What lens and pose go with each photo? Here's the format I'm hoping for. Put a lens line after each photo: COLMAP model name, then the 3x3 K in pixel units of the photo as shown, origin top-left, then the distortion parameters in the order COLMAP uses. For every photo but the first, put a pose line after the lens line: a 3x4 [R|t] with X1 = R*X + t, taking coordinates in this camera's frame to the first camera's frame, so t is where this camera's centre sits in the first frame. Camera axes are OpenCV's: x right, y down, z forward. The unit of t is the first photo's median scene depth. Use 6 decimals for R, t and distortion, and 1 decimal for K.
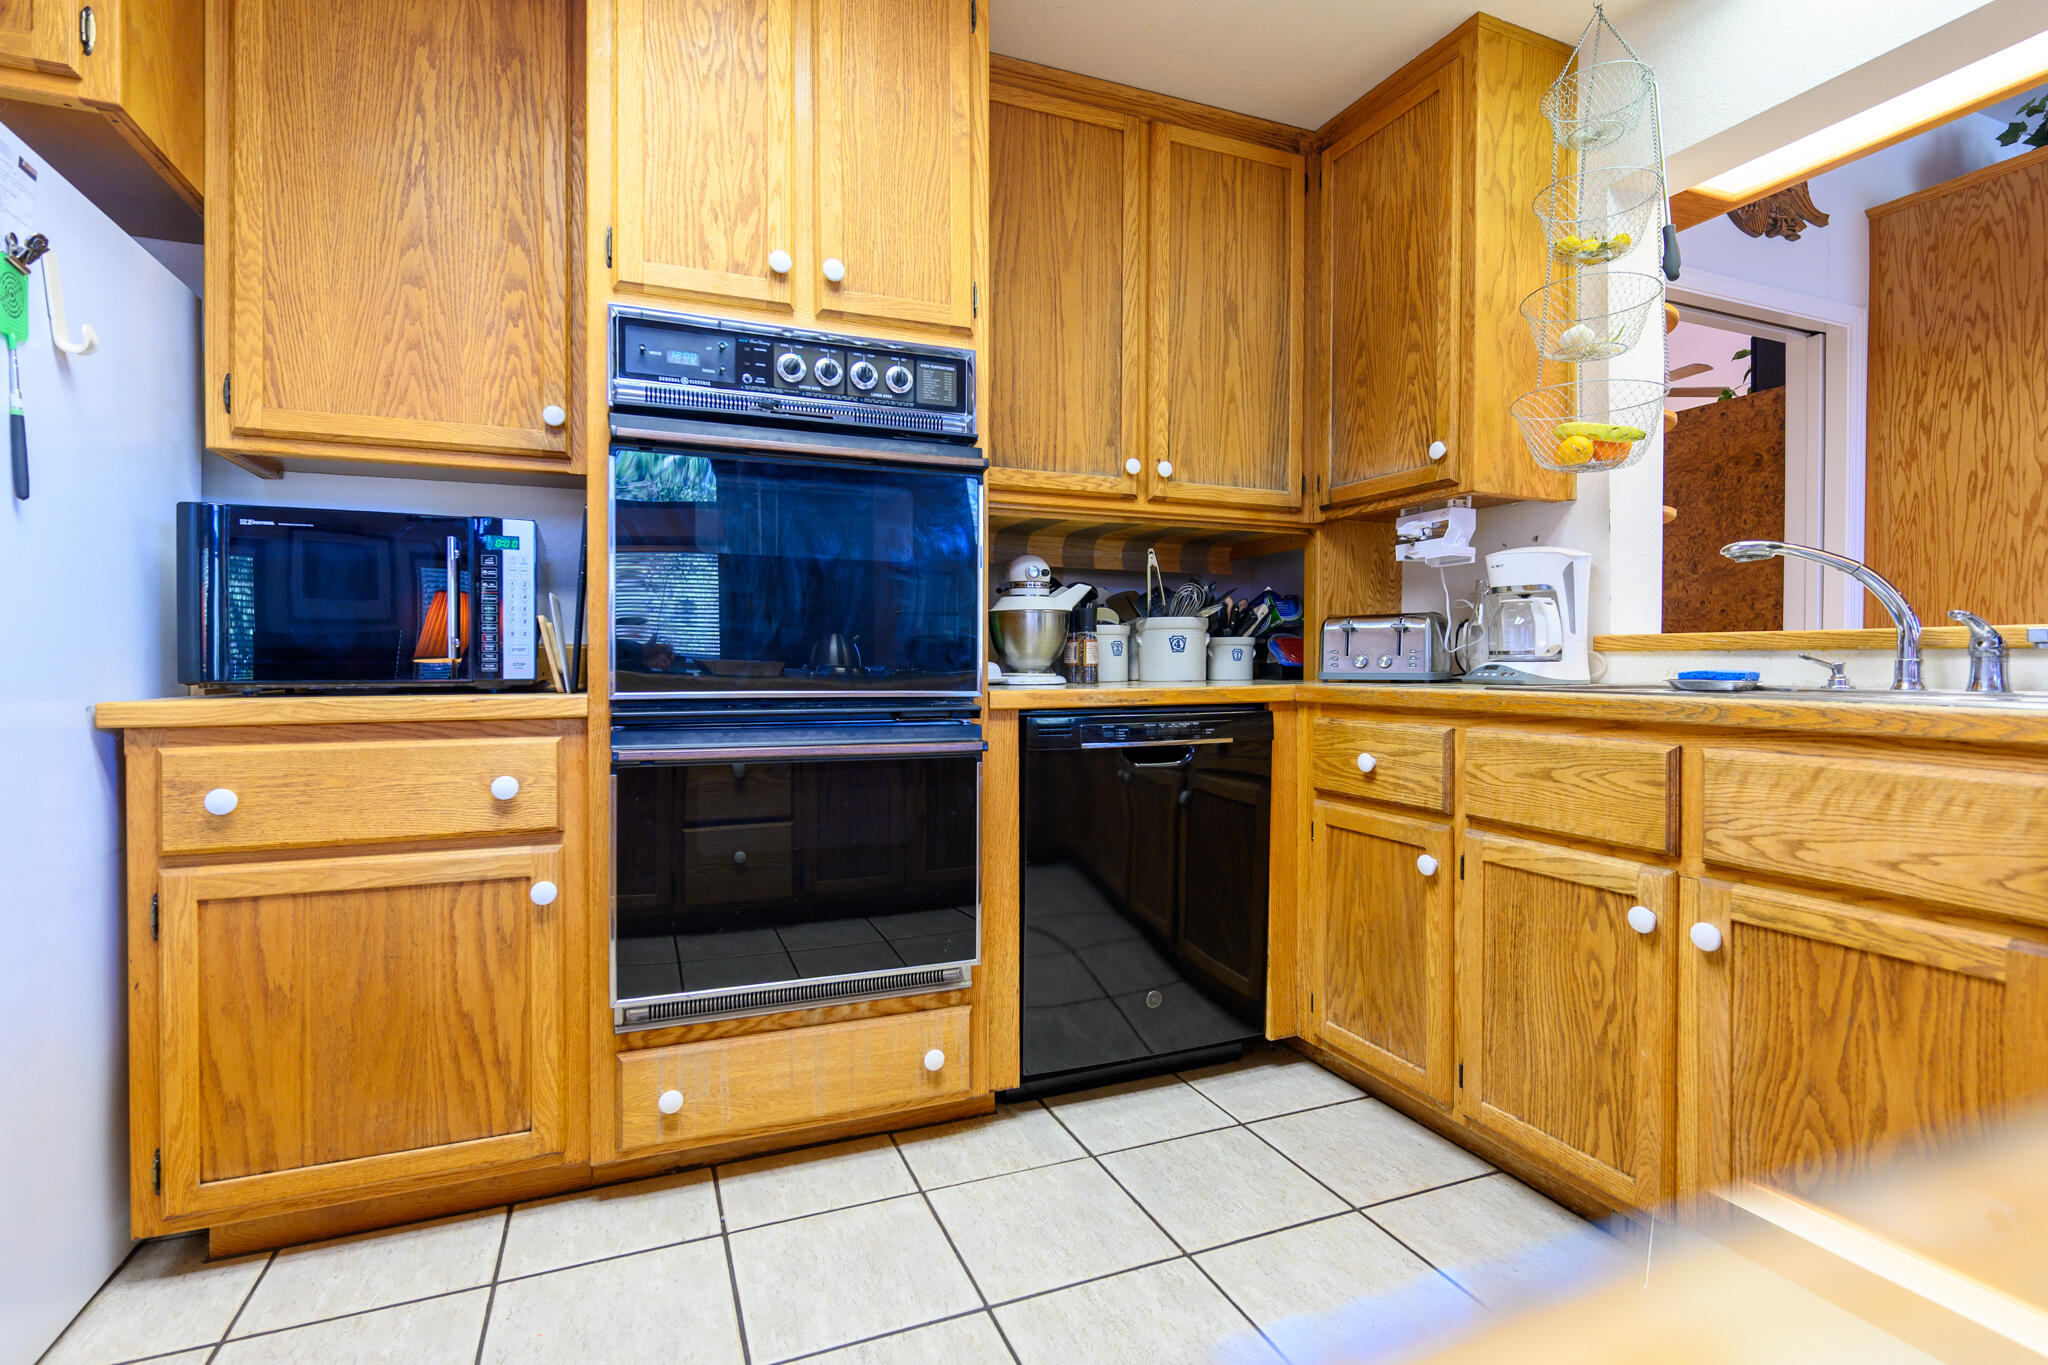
lens RADIAL K [[951.5, 0, 1008.9], [0, 951.5, 670.4], [0, 0, 1]] dist [-0.002168, -0.000892]
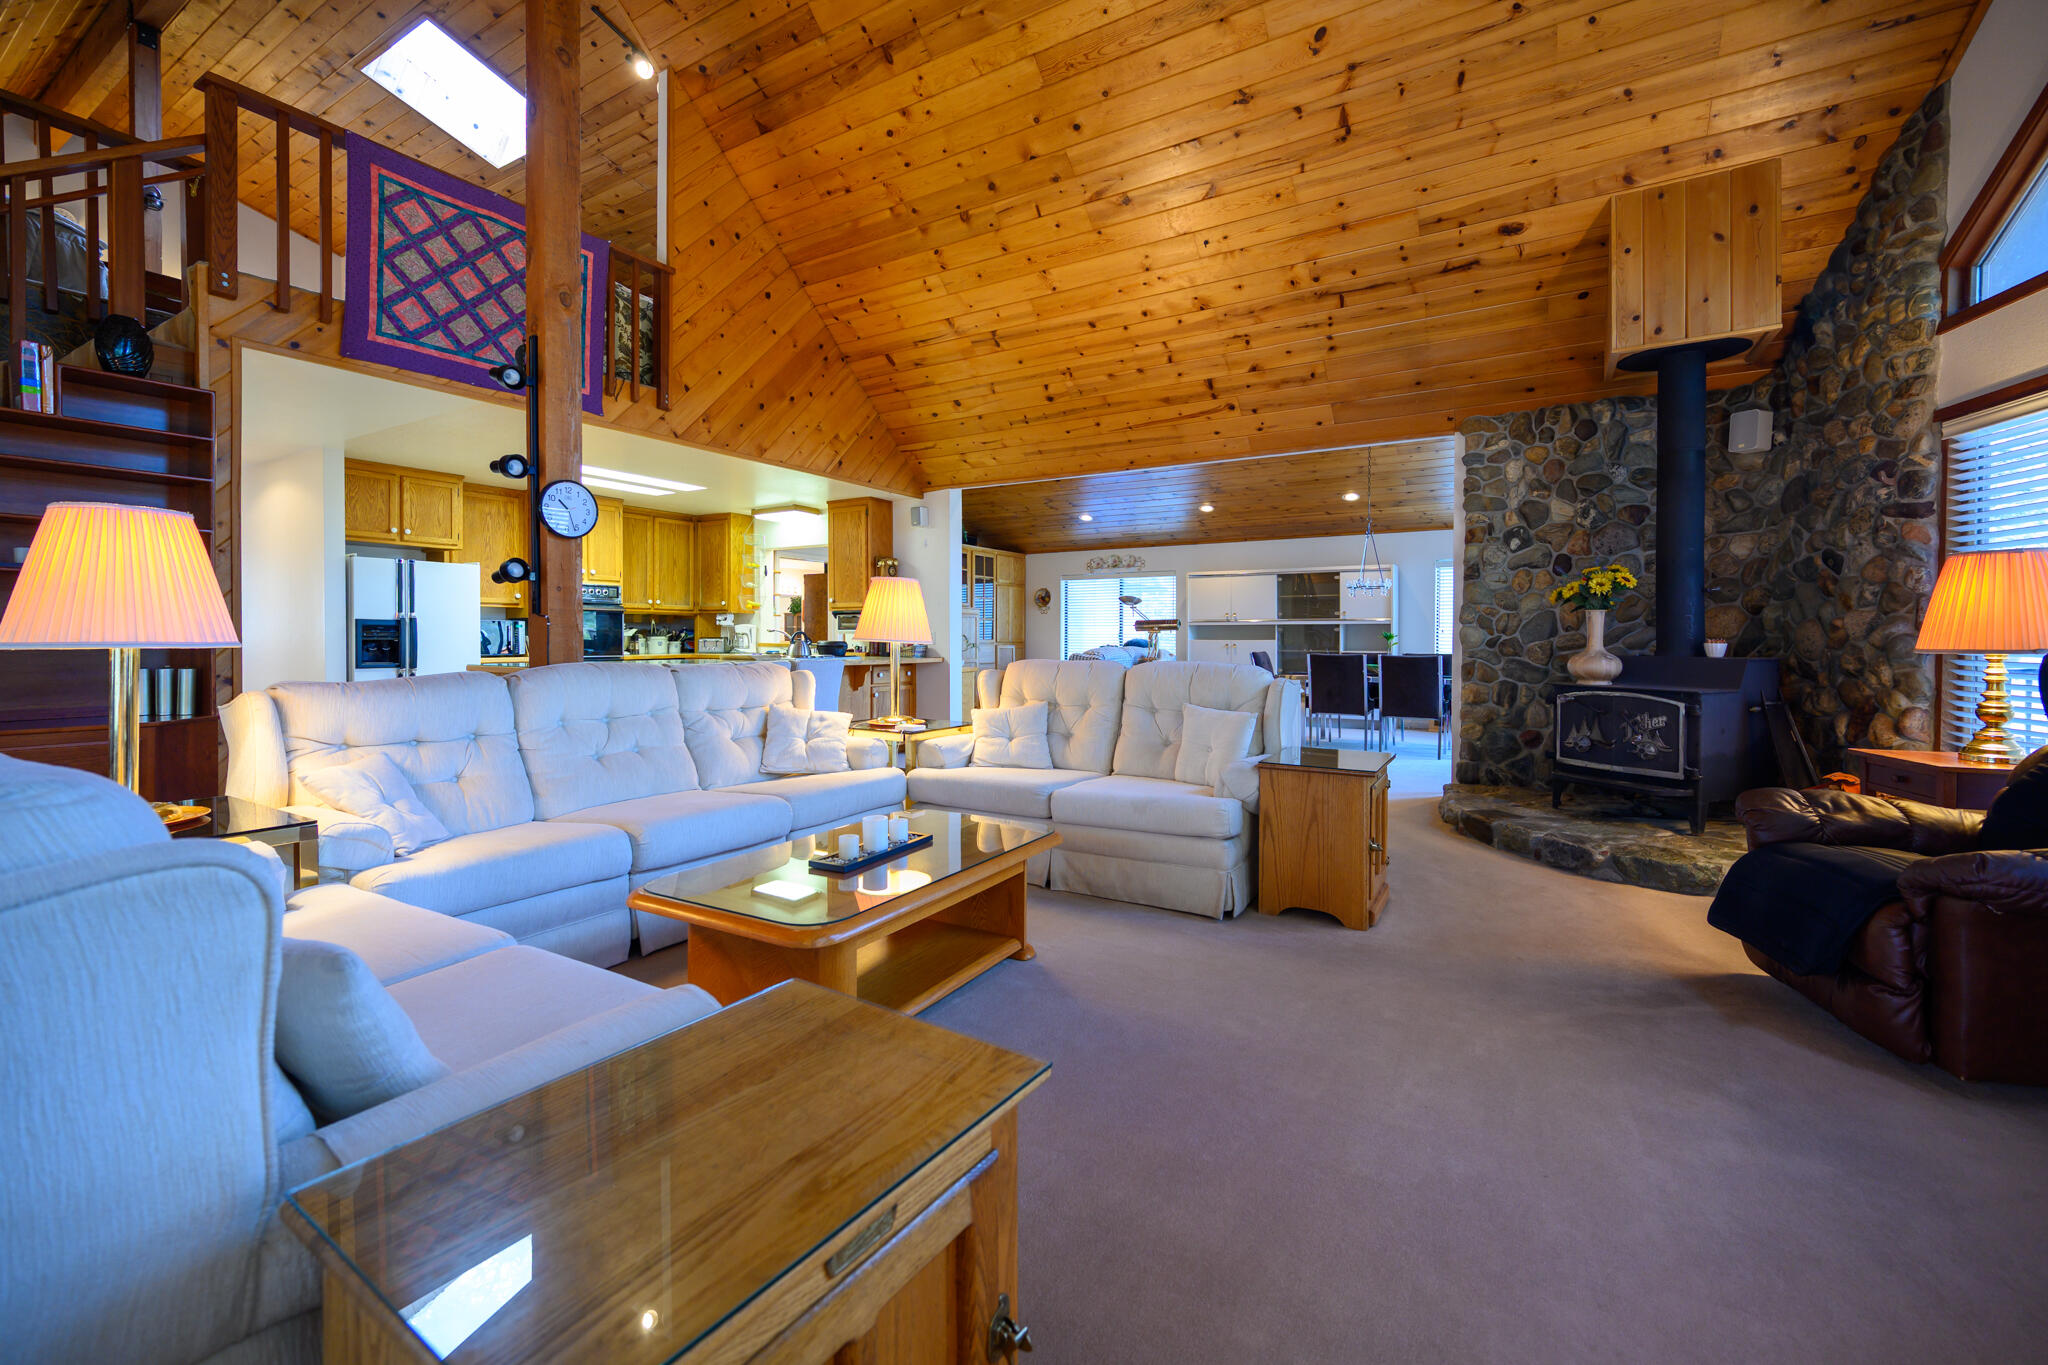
lens RADIAL K [[829.0, 0, 1057.7], [0, 829.0, 649.5], [0, 0, 1]] dist [-0.004311, -0.000410]
pose [[0.772991, -0.004546, 0.634401, -1.009051], [-0.000703, 0.999968, 0.008023, -0.045599], [-0.634417, -0.006648, 0.772963, -3.741406]]
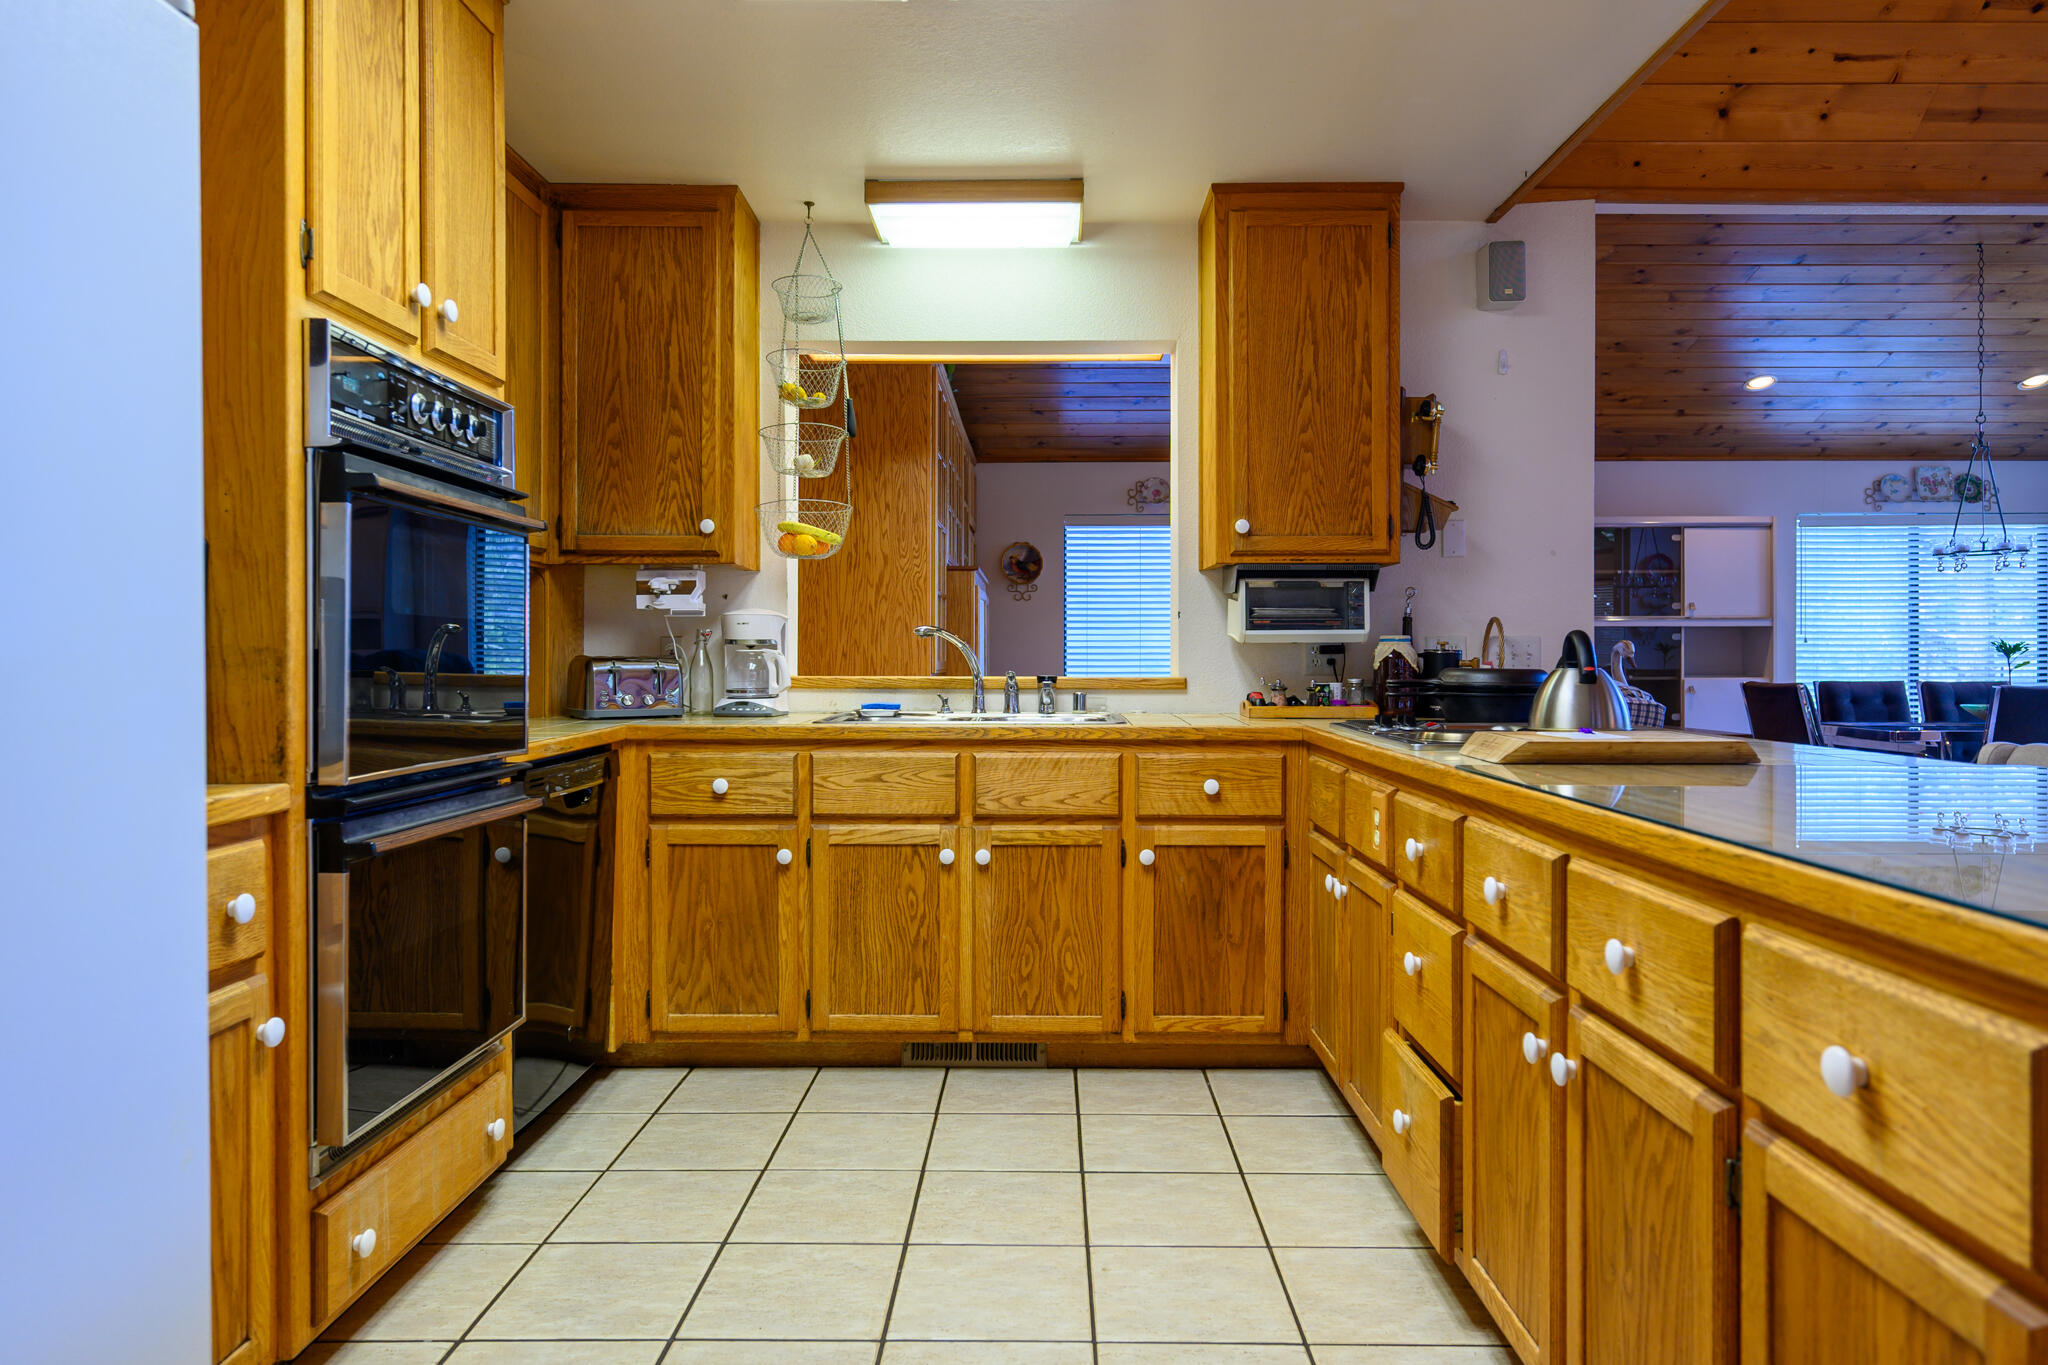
lens RADIAL K [[1302.4, 0, 1054.3], [0, 1302.4, 653.6], [0, 0, 1]] dist [-0.001321, -0.002905]
pose [[0.365343, 0.001653, 0.930871, -1.107011], [0.008034, 0.999956, -0.004929, -0.067025], [-0.930838, 0.009279, 0.365314, -0.022996]]
